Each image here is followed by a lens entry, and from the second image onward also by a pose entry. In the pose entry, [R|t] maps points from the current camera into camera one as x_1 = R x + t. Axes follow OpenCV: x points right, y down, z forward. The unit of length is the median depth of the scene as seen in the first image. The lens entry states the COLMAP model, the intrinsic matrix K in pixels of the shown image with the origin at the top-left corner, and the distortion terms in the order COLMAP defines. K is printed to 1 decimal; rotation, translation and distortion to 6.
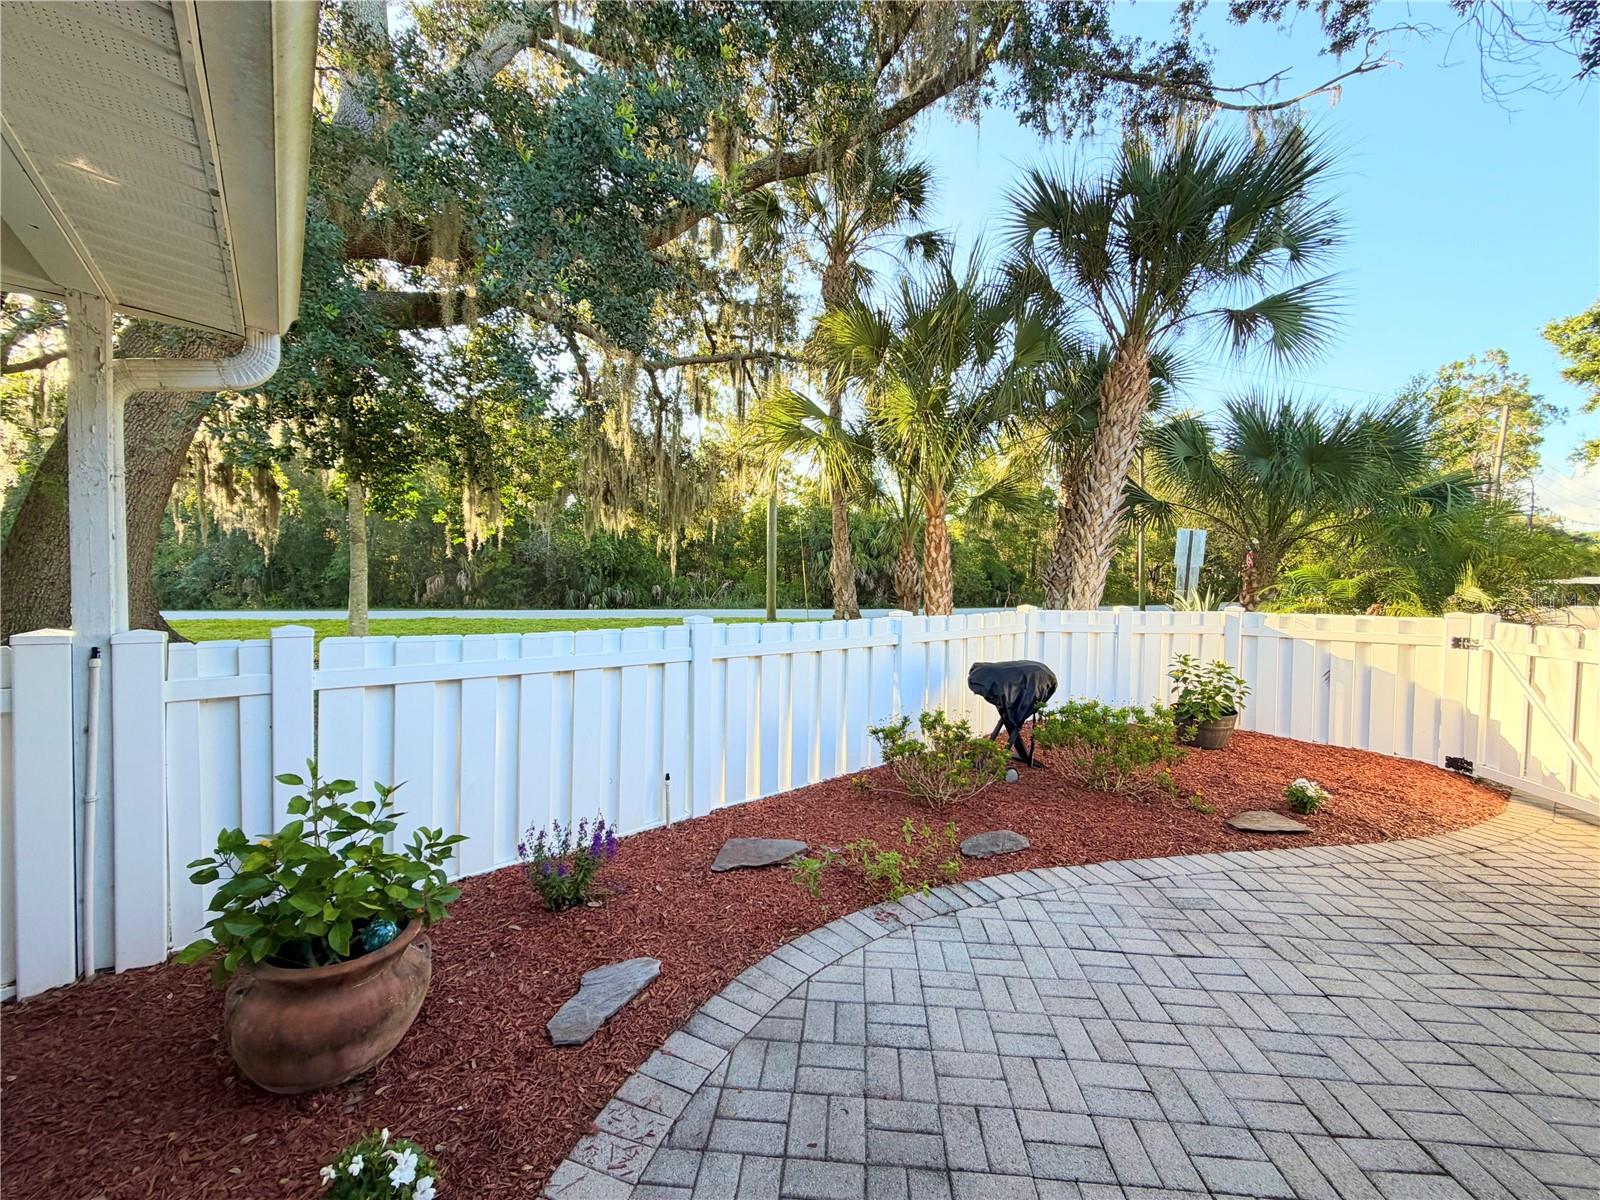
lens RADIAL K [[635.1, 0, 796.3], [0, 635.1, 603.3], [0, 0, 1]] dist [-0.000442, -0.000375]
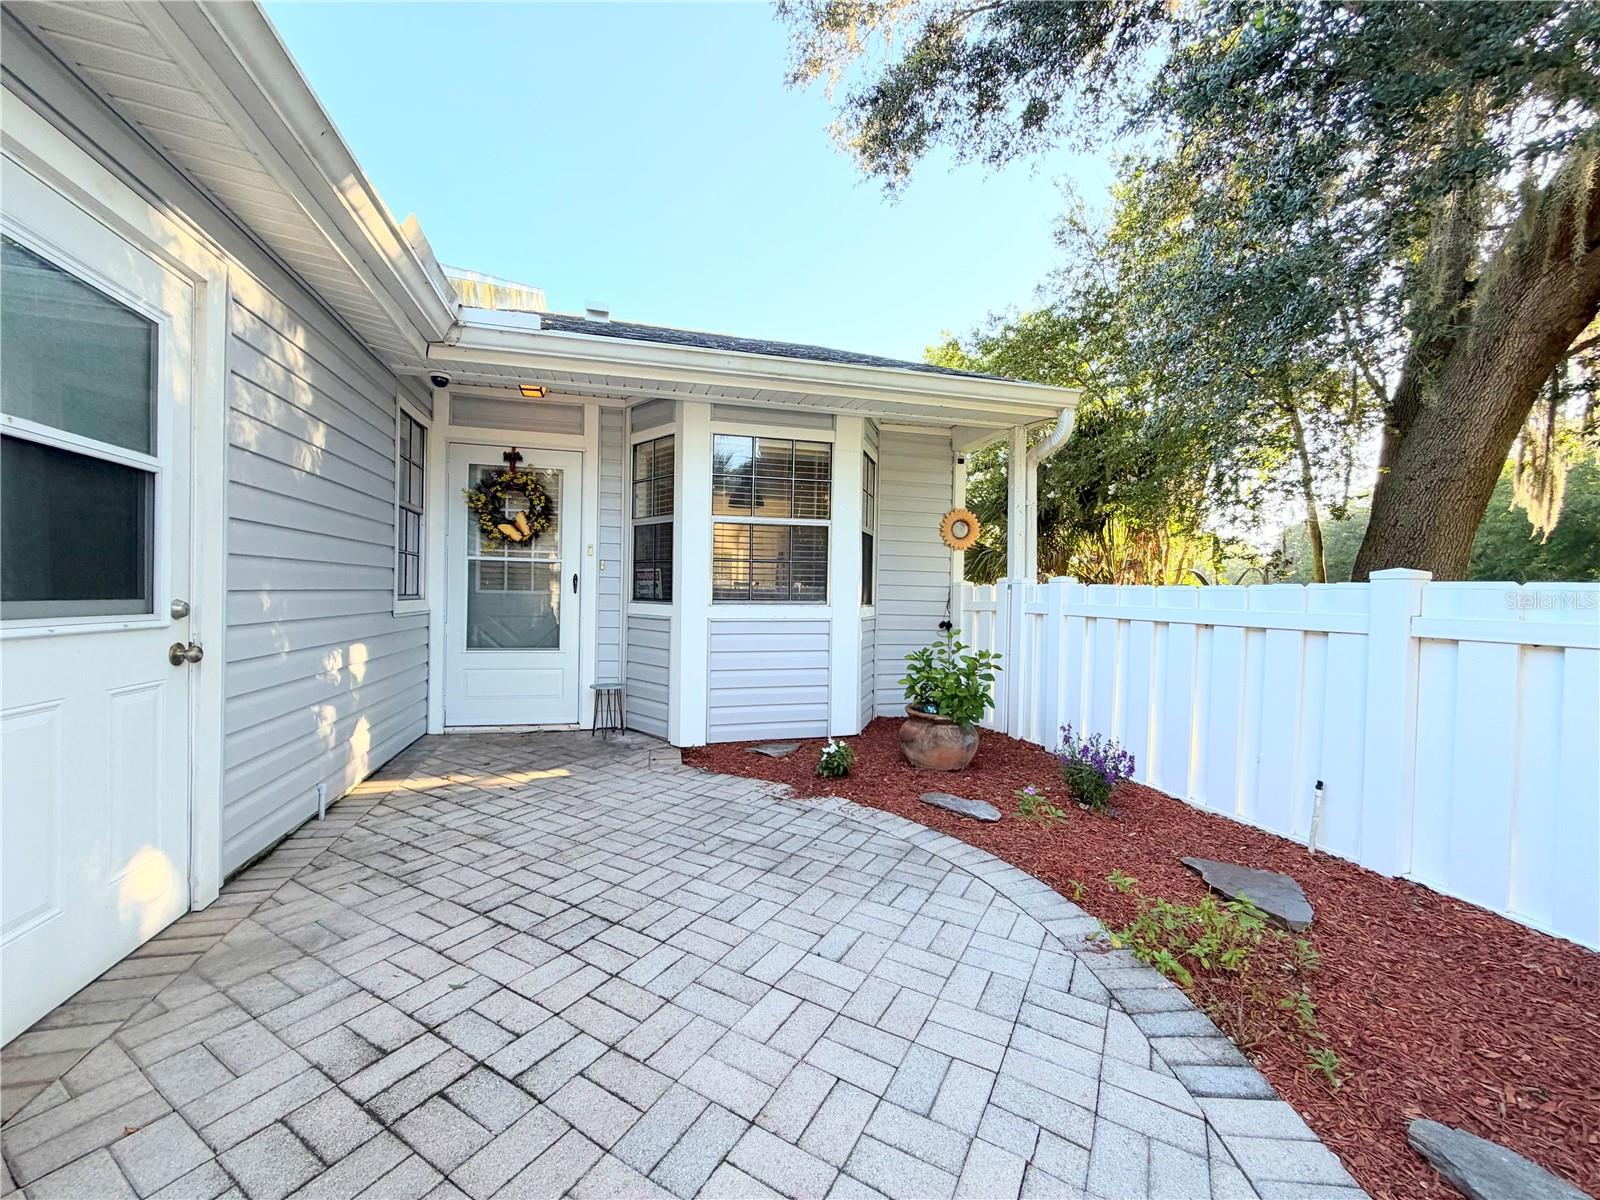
lens RADIAL K [[635.1, 0, 796.3], [0, 635.1, 603.3], [0, 0, 1]] dist [-0.000442, -0.000375]
pose [[-0.415215, -0.007321, -0.909694, 1.237358], [-0.057349, 0.998189, 0.018143, 0.133719], [0.907914, 0.059703, -0.414883, 1.245702]]
